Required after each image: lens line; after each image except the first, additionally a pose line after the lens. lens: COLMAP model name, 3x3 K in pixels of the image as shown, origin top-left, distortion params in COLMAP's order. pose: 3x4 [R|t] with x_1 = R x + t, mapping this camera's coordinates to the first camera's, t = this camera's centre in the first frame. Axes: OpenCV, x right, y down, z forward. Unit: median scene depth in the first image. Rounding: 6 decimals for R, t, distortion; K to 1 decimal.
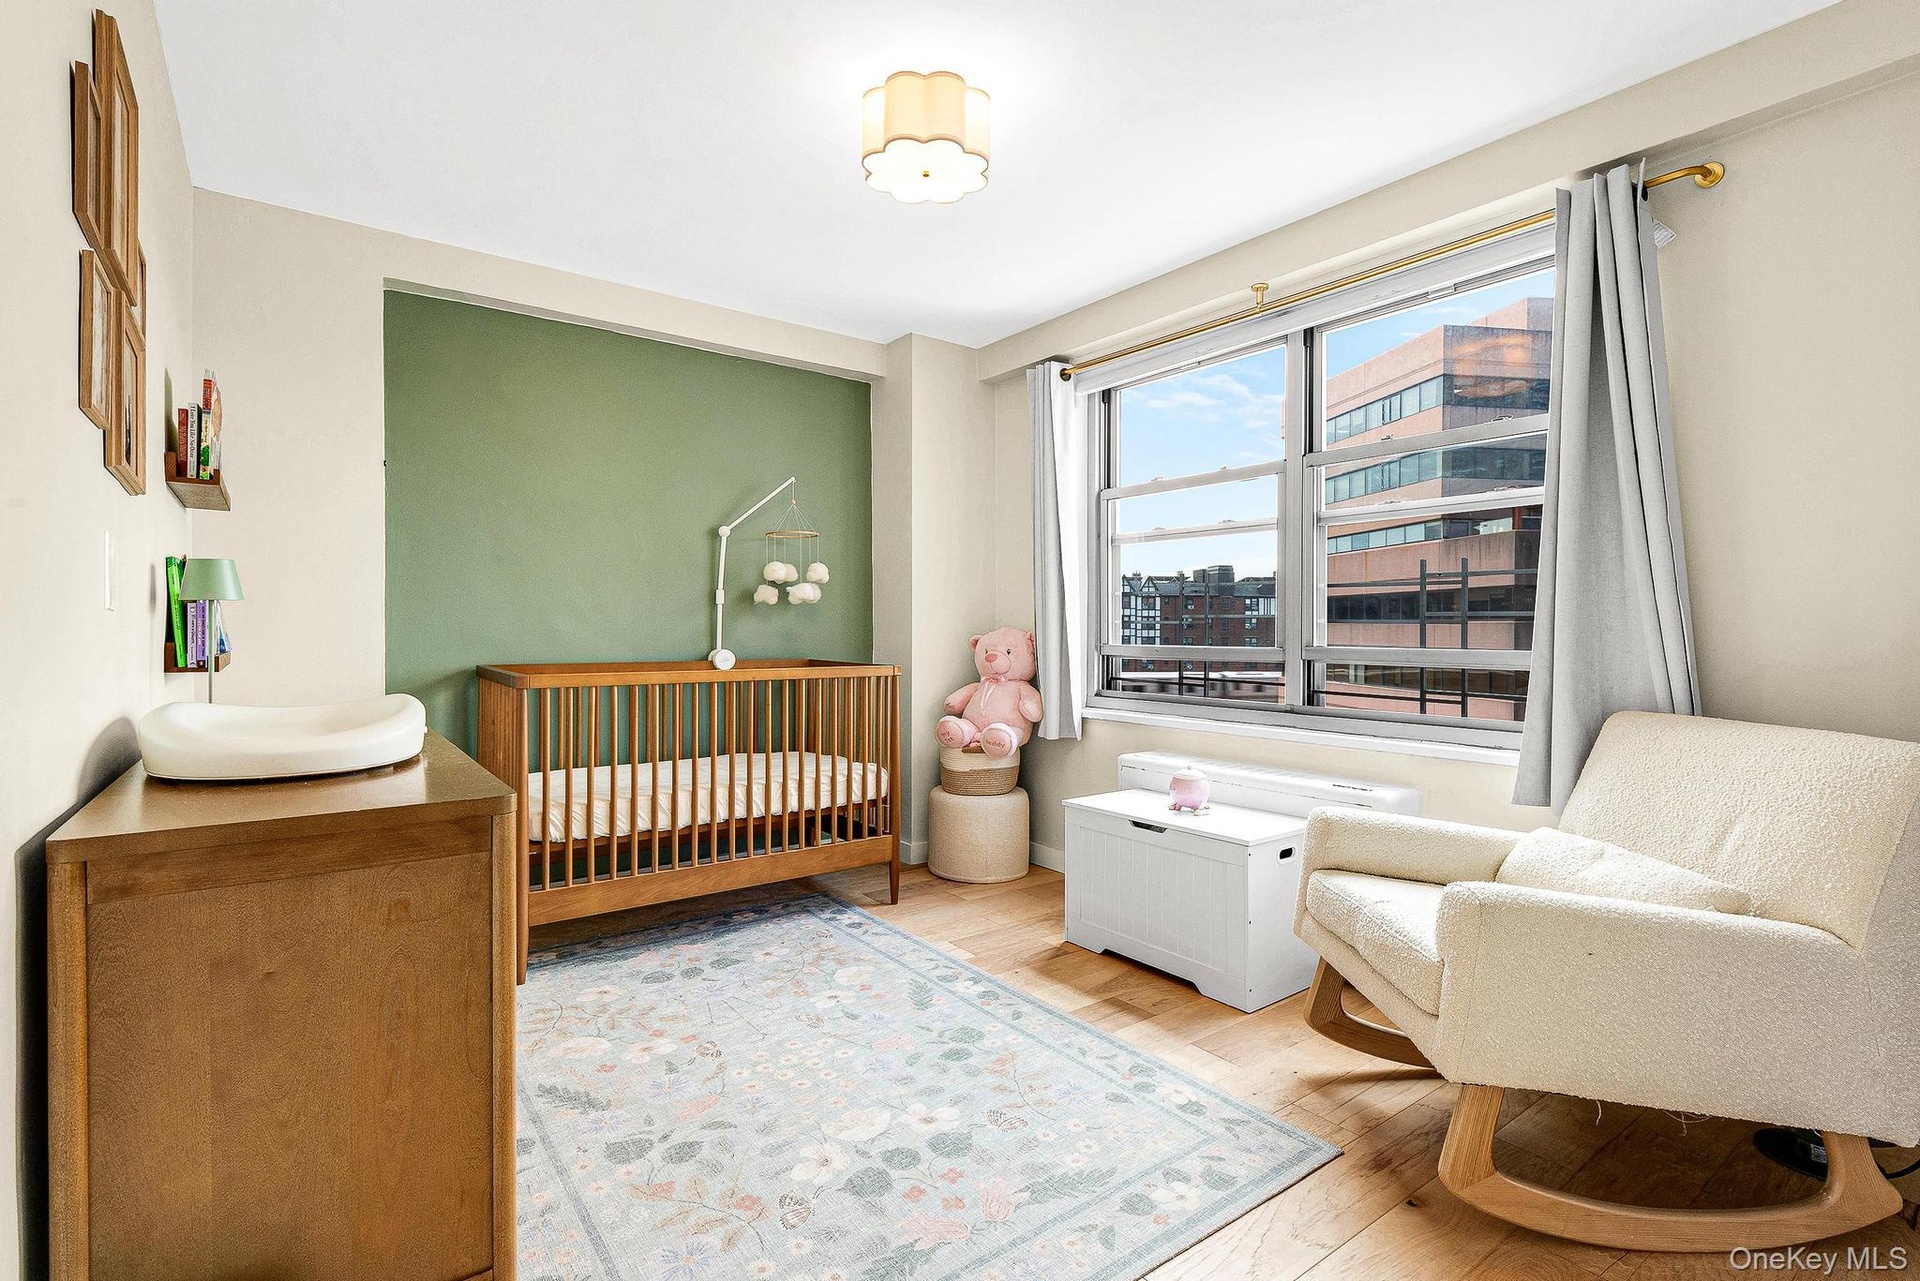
lens RADIAL K [[923.1, 0, 956.3], [0, 923.1, 627.5], [0, 0, 1]] dist [0.010560, -0.002988]
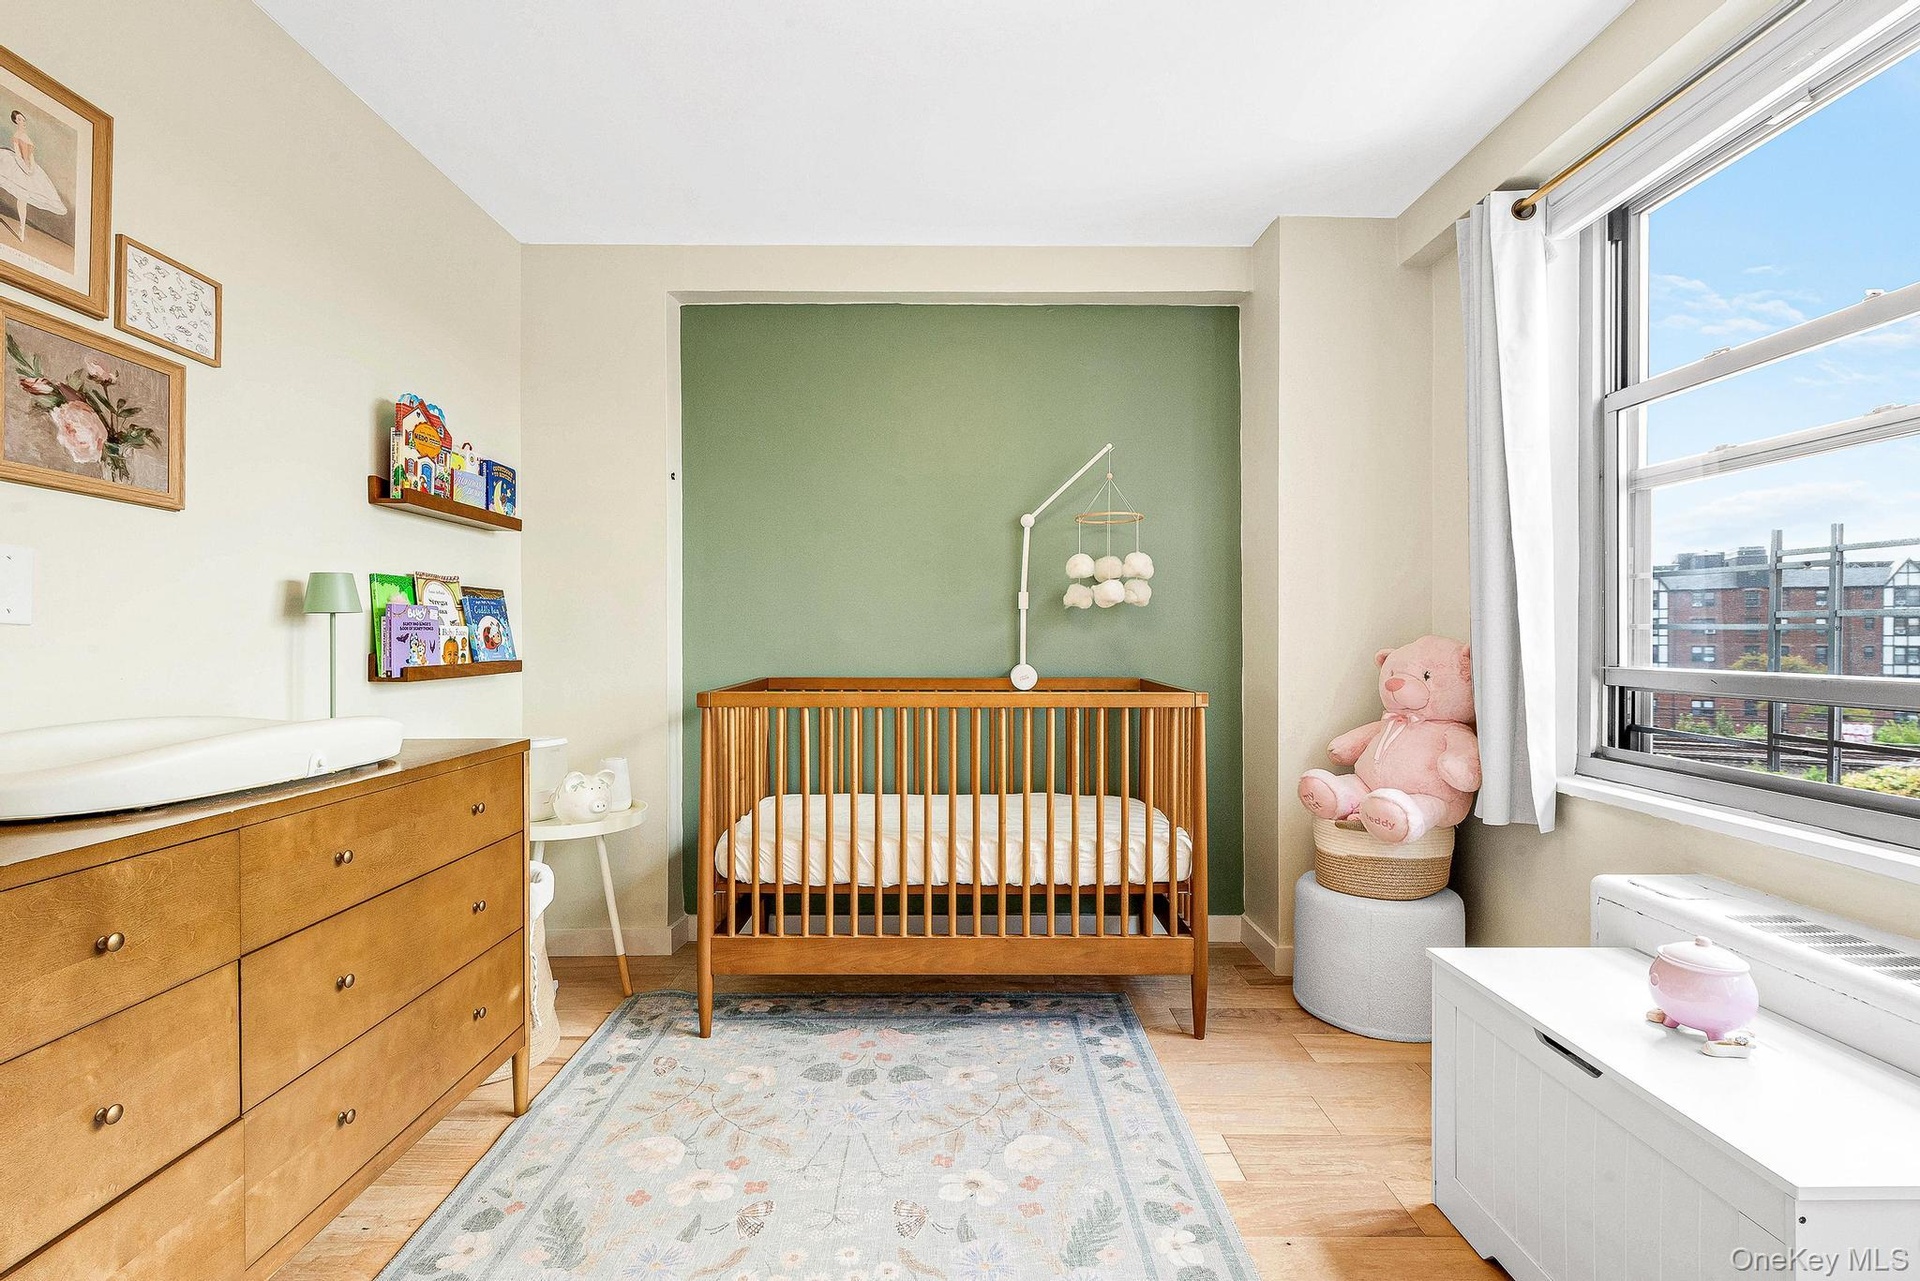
lens RADIAL K [[890.2, 0, 962.2], [0, 890.2, 641.6], [0, 0, 1]] dist [0.009960, -0.001153]
pose [[0.800973, 0.000880, -0.598700, 0.187782], [-0.000034, 0.999999, 0.001425, 0.002156], [0.598701, -0.001121, 0.800972, 0.355243]]
